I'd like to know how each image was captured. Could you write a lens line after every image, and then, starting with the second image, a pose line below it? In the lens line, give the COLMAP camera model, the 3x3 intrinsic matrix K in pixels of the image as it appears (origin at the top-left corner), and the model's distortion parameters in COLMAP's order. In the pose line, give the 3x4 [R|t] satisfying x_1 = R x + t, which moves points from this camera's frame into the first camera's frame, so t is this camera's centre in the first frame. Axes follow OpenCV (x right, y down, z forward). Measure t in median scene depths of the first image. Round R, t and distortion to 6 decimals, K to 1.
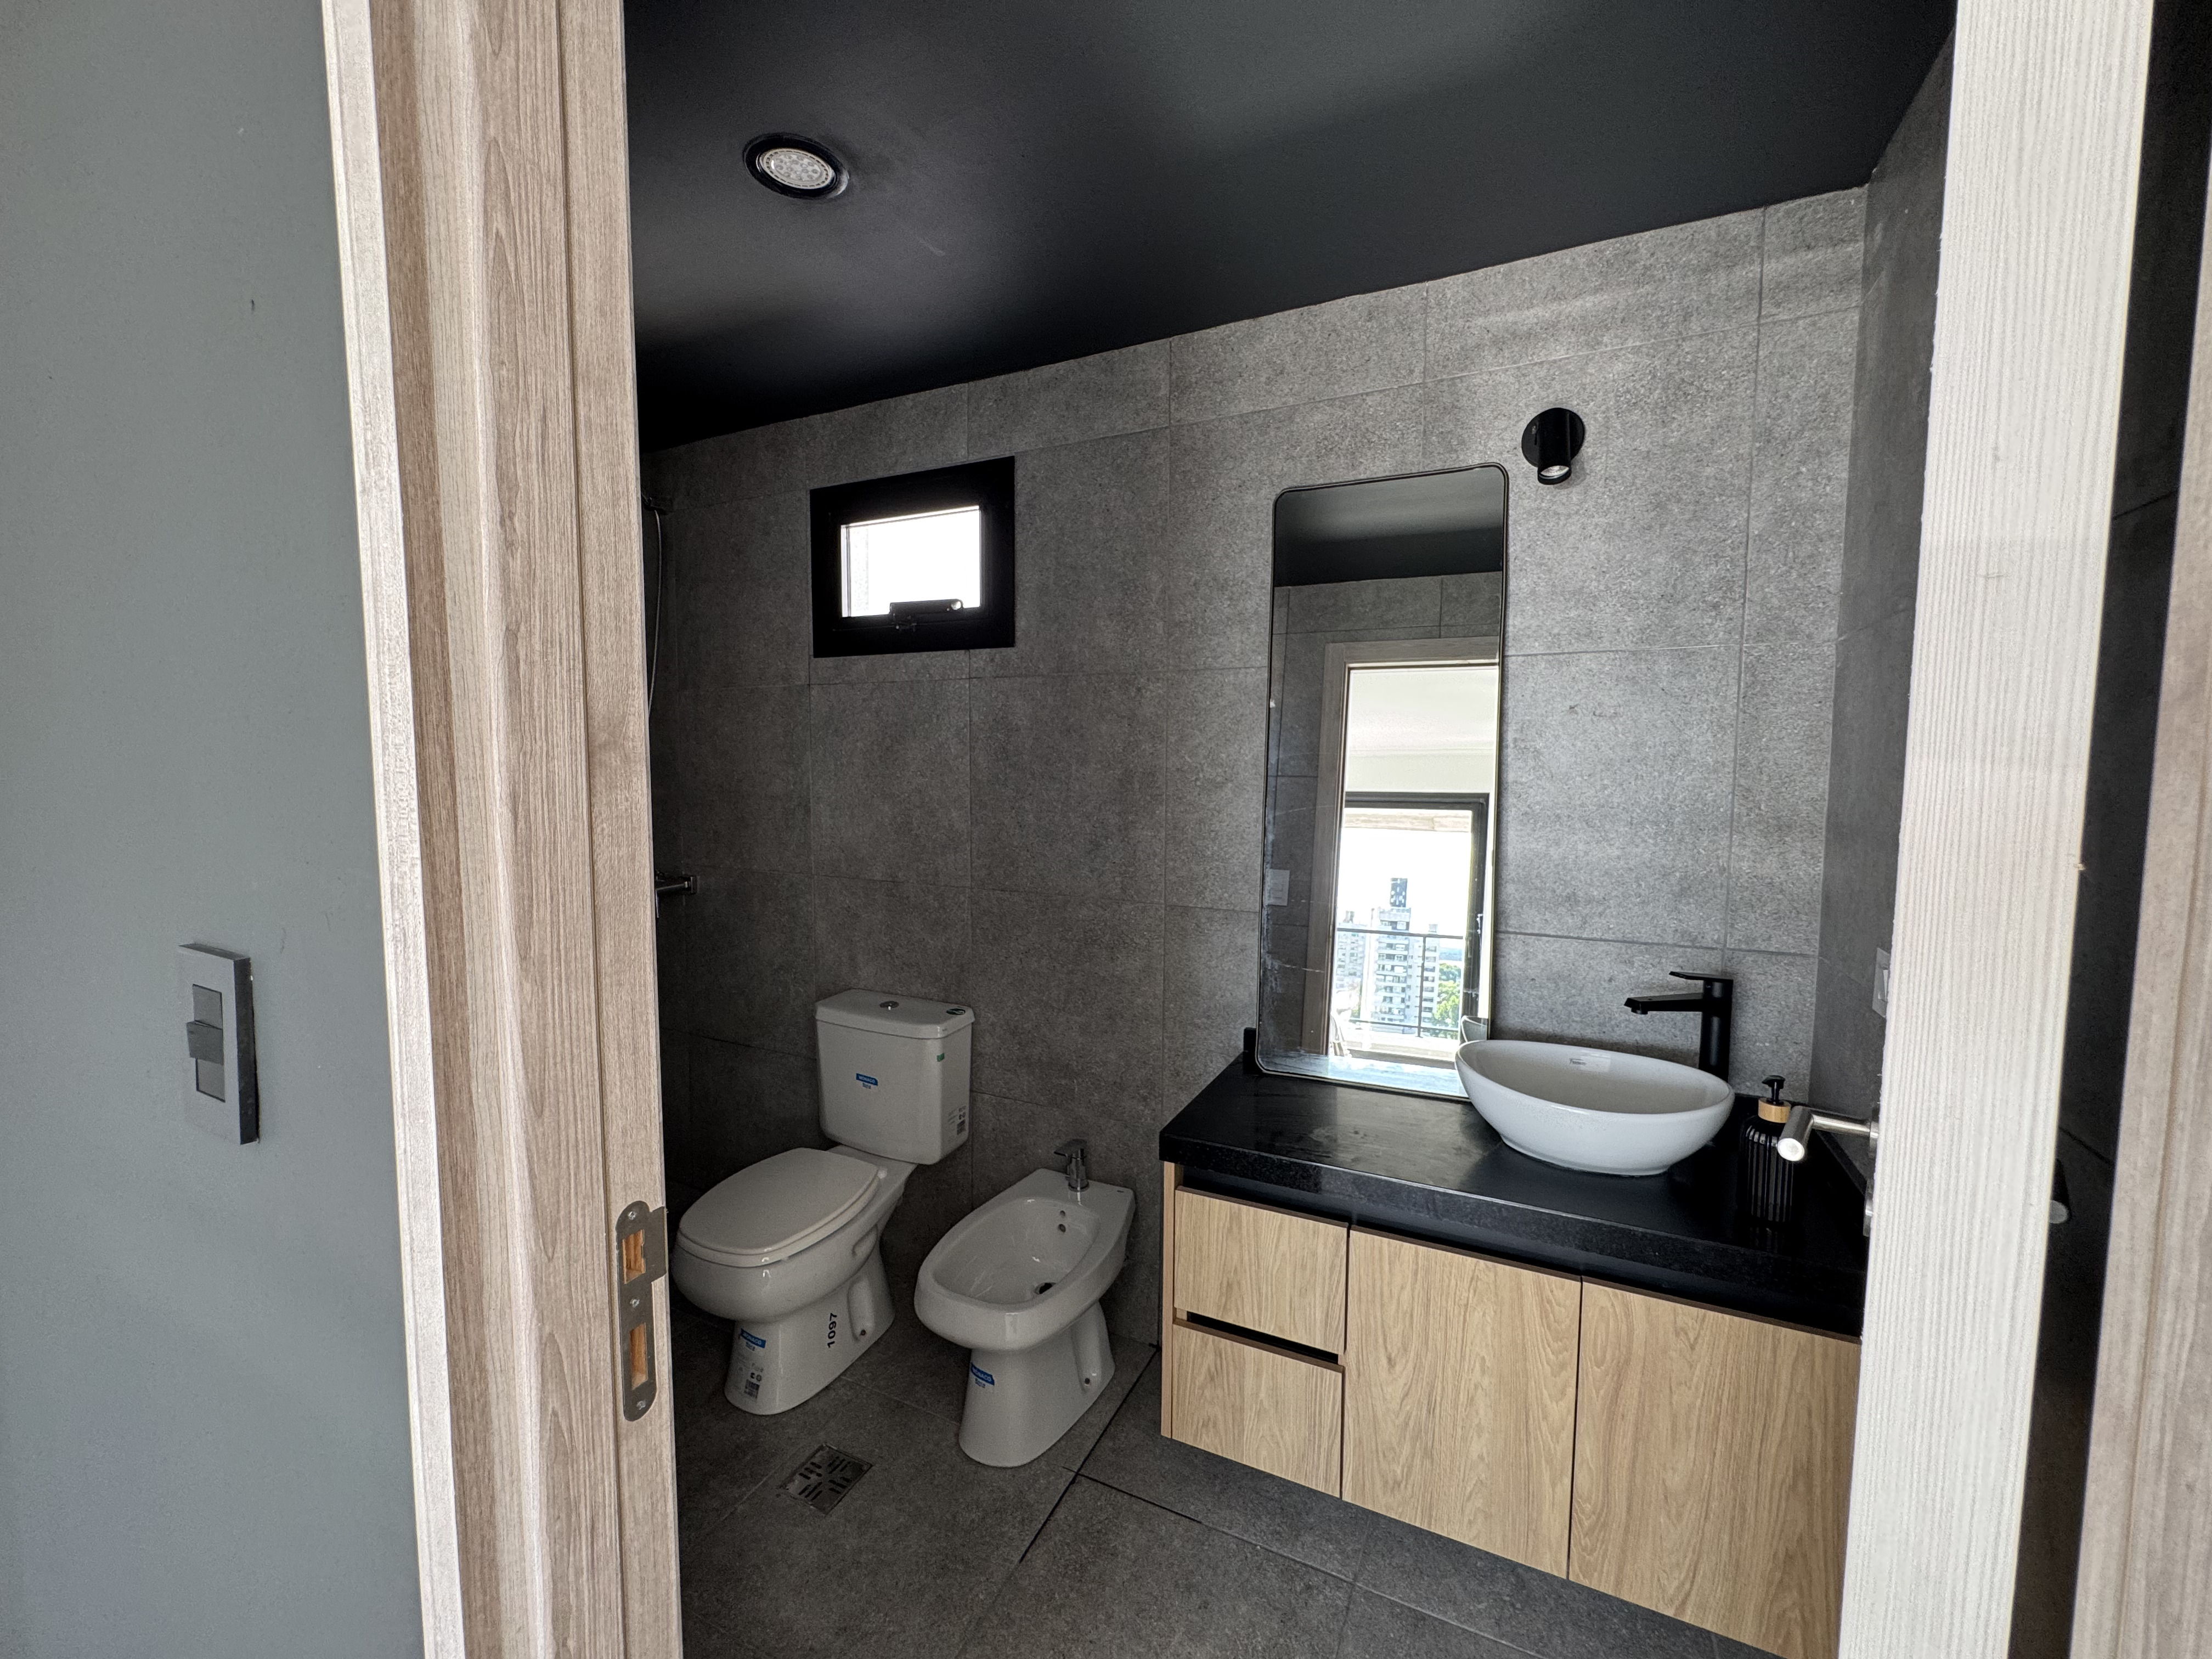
lens RADIAL K [[883.1, 0, 1107.6], [0, 883.1, 836.0], [0, 0, 1]] dist [-0.003939, 0.000707]
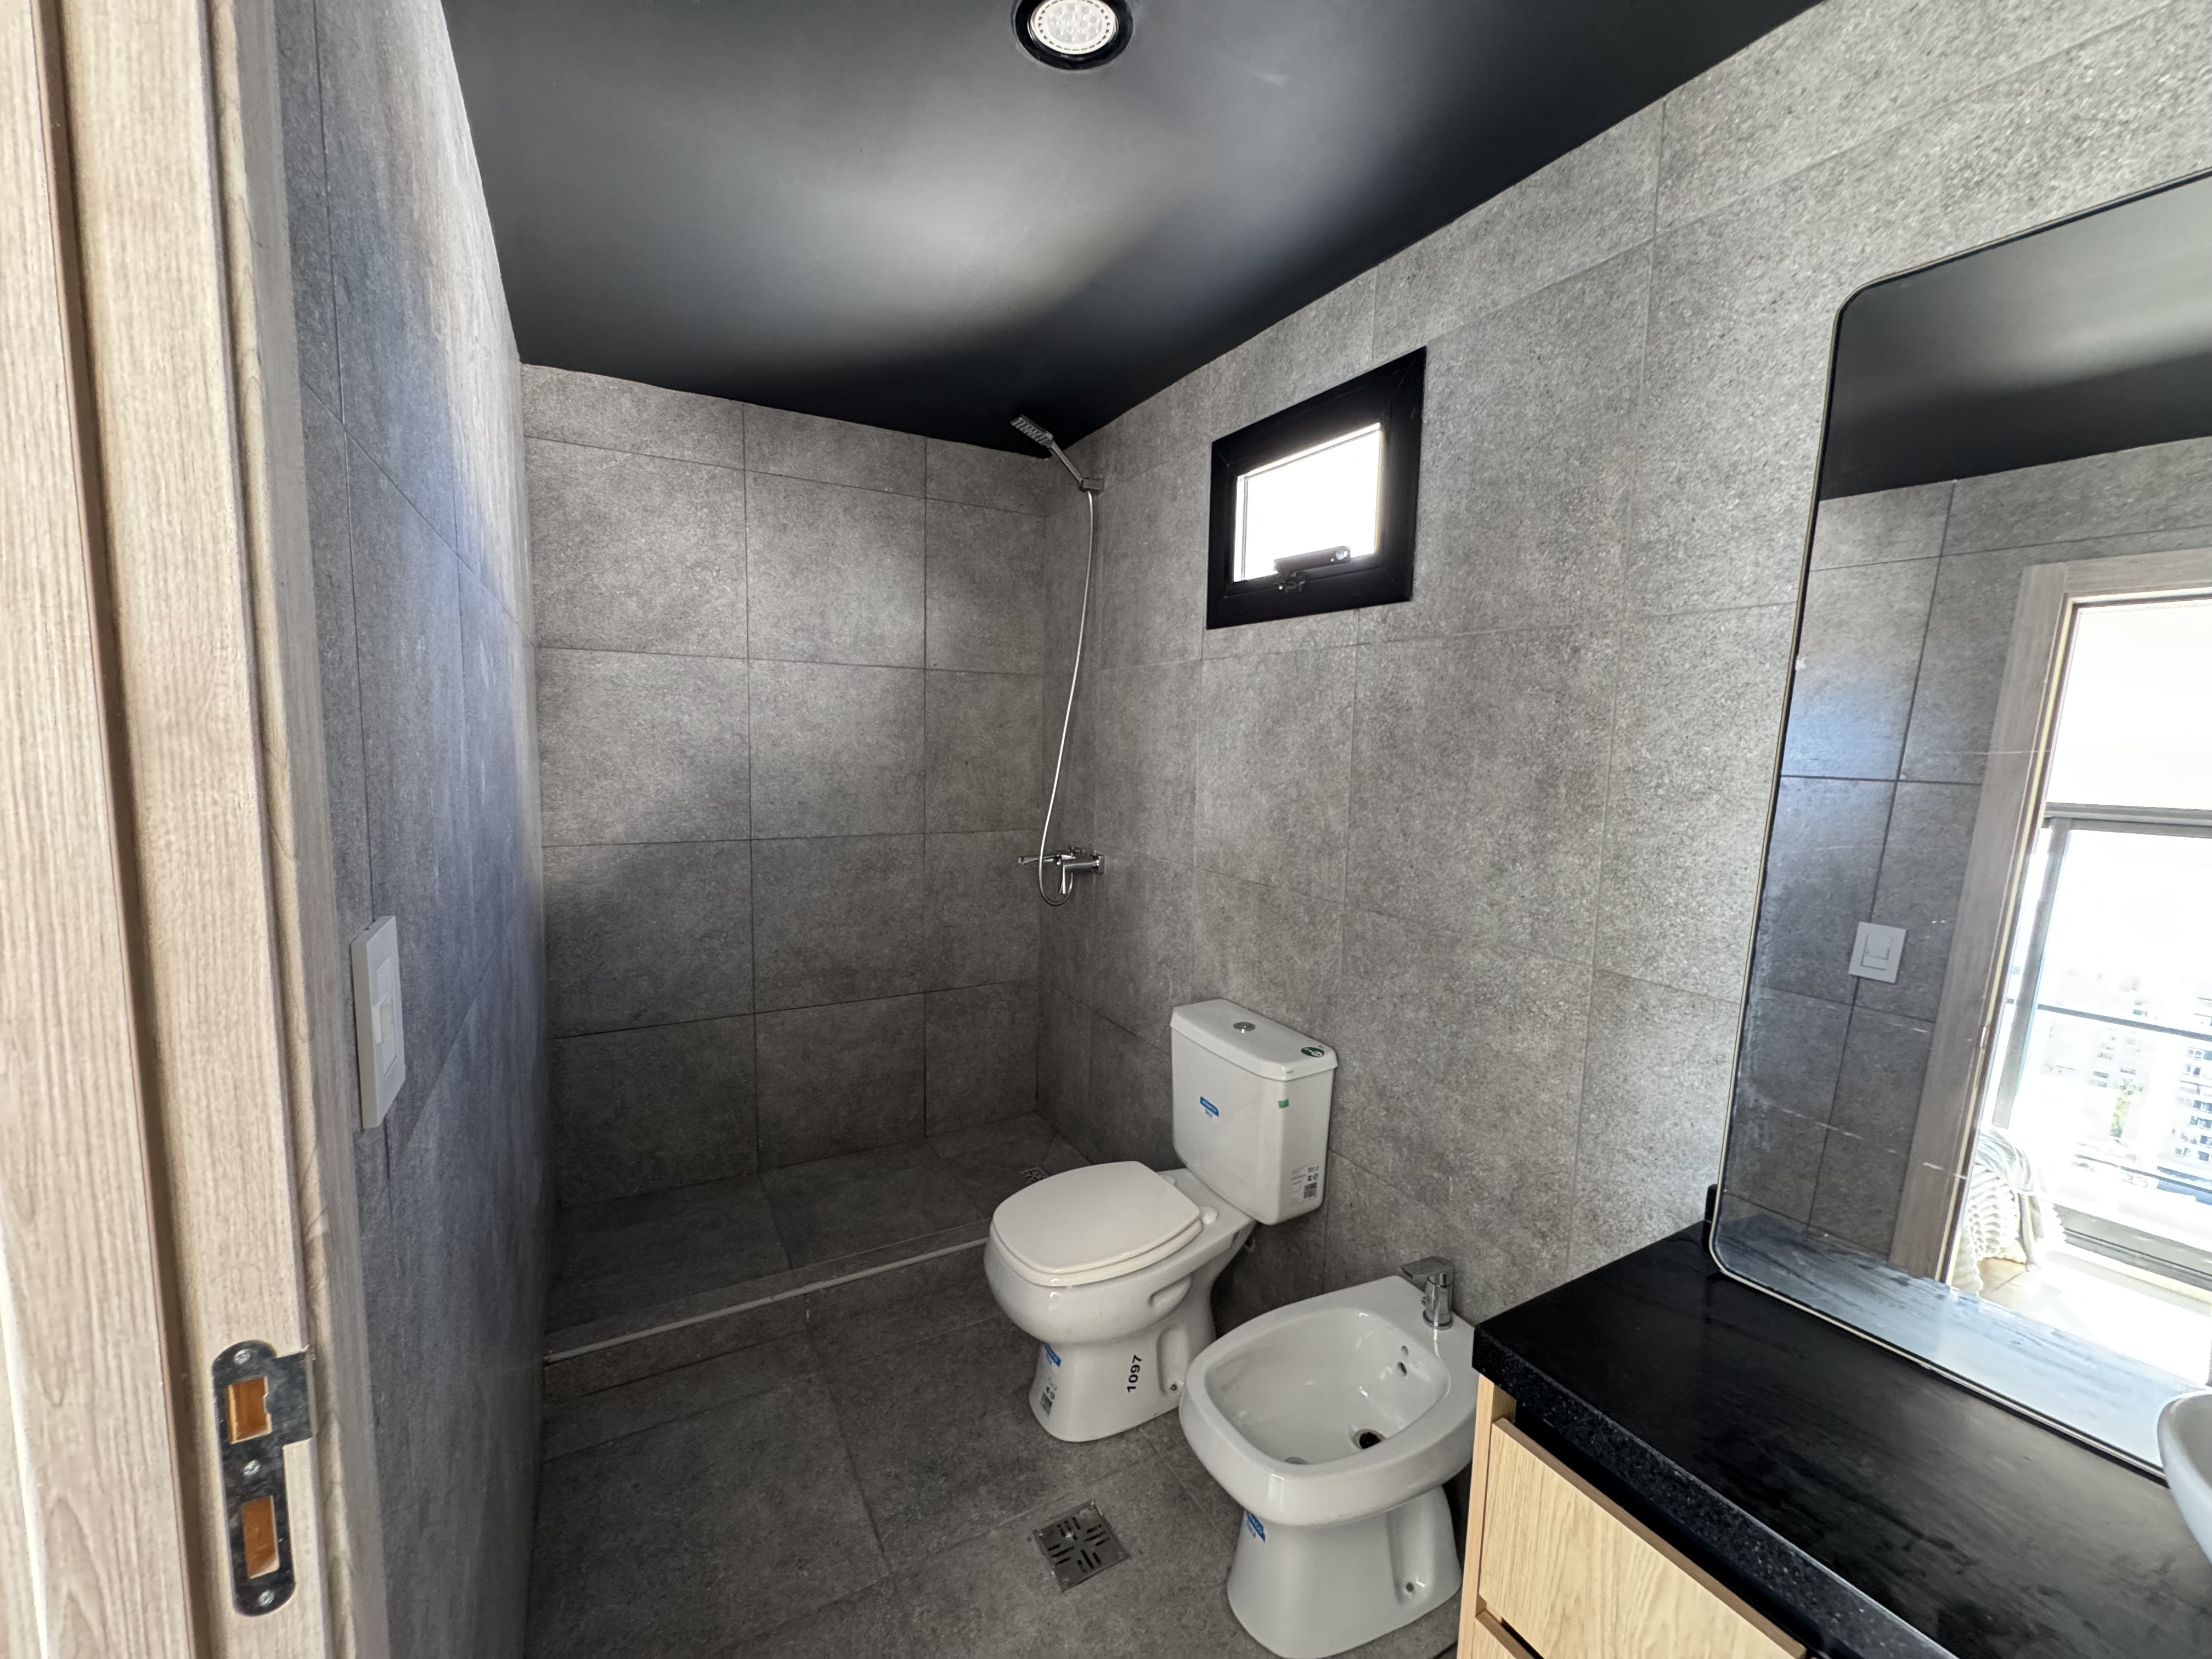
lens RADIAL K [[883.1, 0, 1108.3], [0, 883.1, 833.2], [0, 0, 1]] dist [-0.003939, 0.000707]
pose [[0.823076, 0.077321, -0.562643, 0.129427], [-0.066911, 0.996991, 0.039129, -0.026210], [0.563975, 0.005441, 0.825774, 0.227960]]
